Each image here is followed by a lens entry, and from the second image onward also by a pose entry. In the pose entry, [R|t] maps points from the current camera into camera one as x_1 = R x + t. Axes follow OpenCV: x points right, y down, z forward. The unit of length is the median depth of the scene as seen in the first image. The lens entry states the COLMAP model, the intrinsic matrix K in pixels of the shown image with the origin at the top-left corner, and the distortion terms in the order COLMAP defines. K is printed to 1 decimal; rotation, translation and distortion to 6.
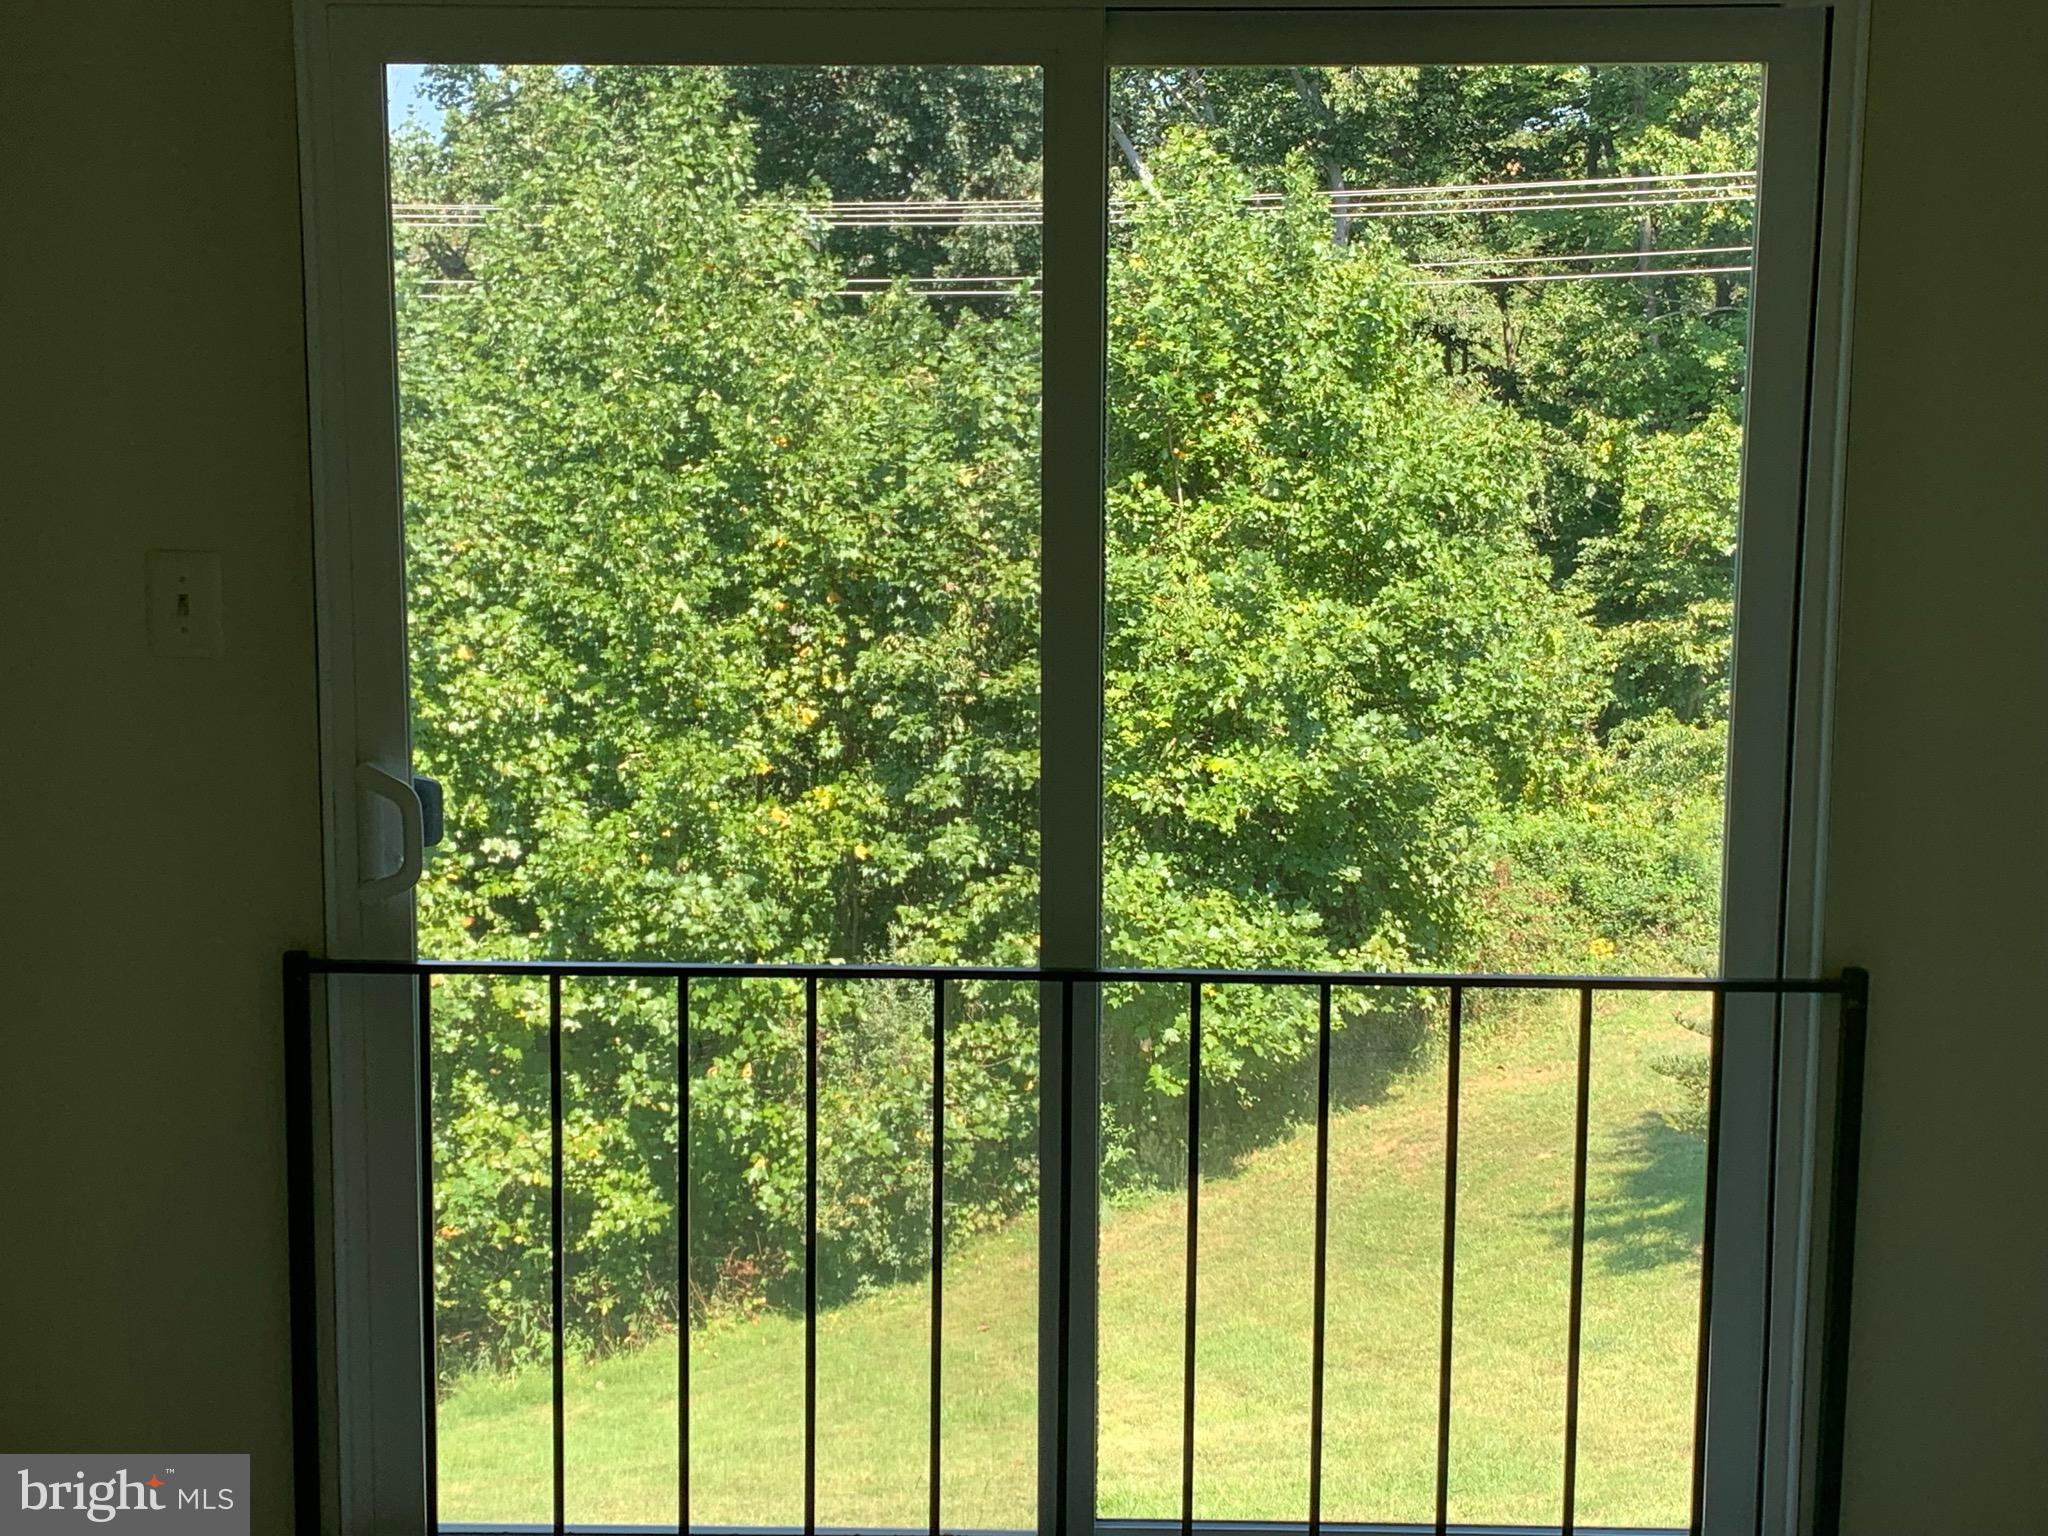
lens RADIAL K [[2871.8, 0, 1021.7], [0, 2871.8, 769.5], [0, 0, 1]] dist [0.148499, 0.000000]
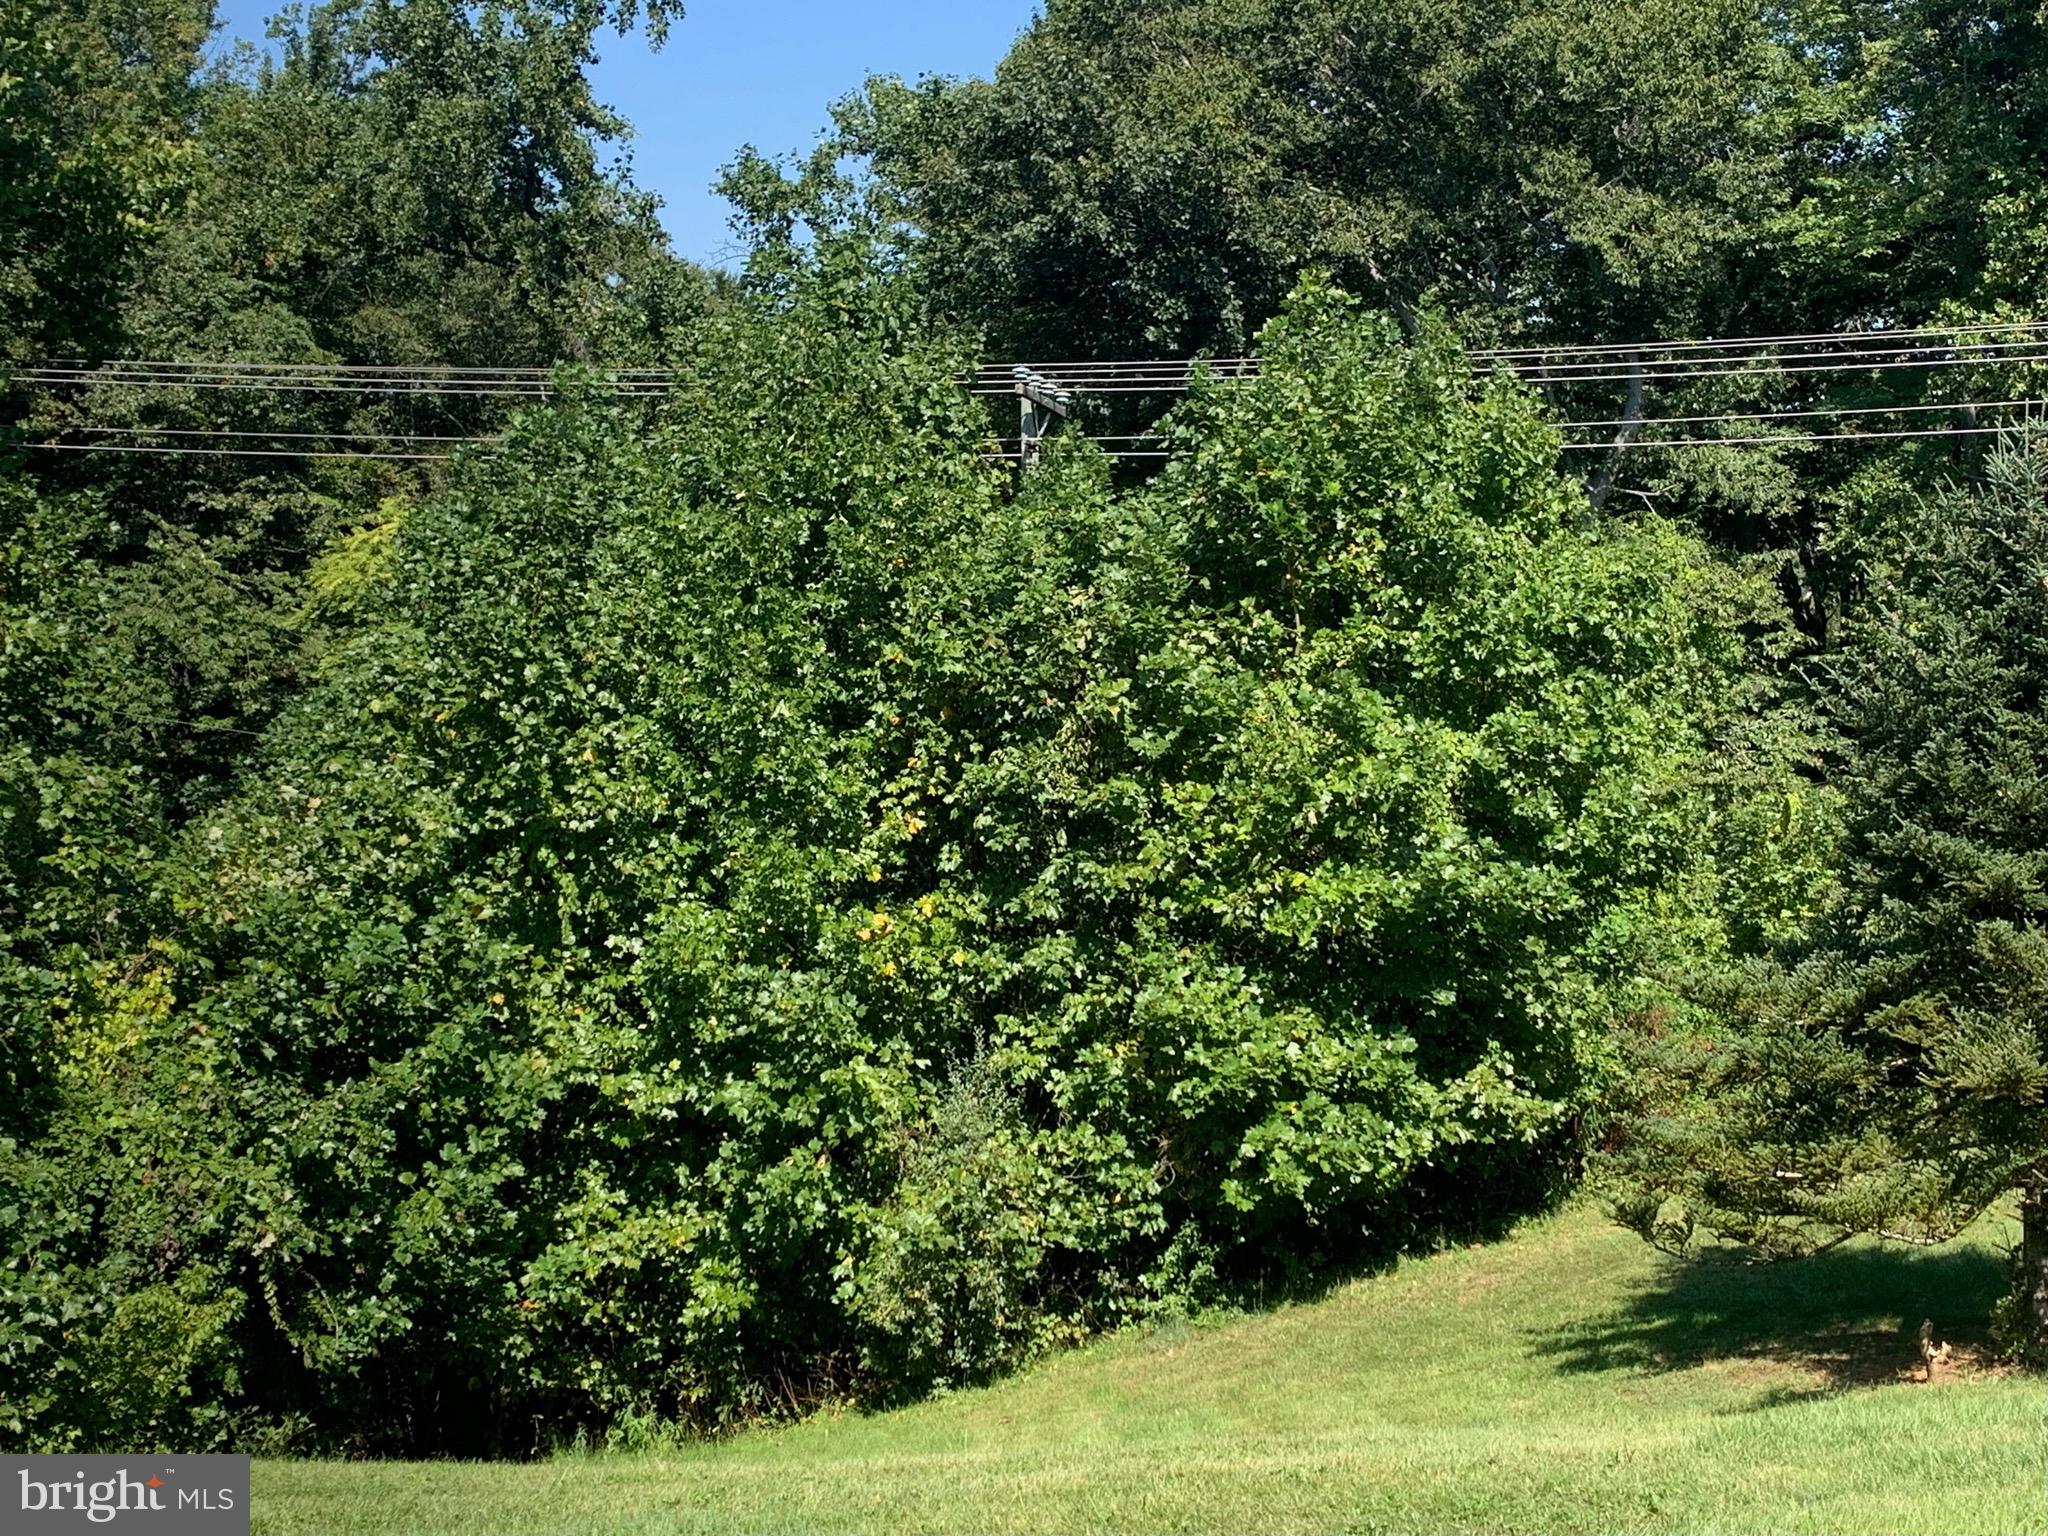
lens RADIAL K [[2871.8, 0, 1015.8], [0, 2871.8, 732.0], [0, 0, 1]] dist [0.148499, 0.000000]
pose [[0.983999, 0.018589, -0.177204, 0.143844], [-0.034937, 0.995366, -0.089585, 0.039307], [0.174718, 0.094342, 0.980088, -0.007988]]
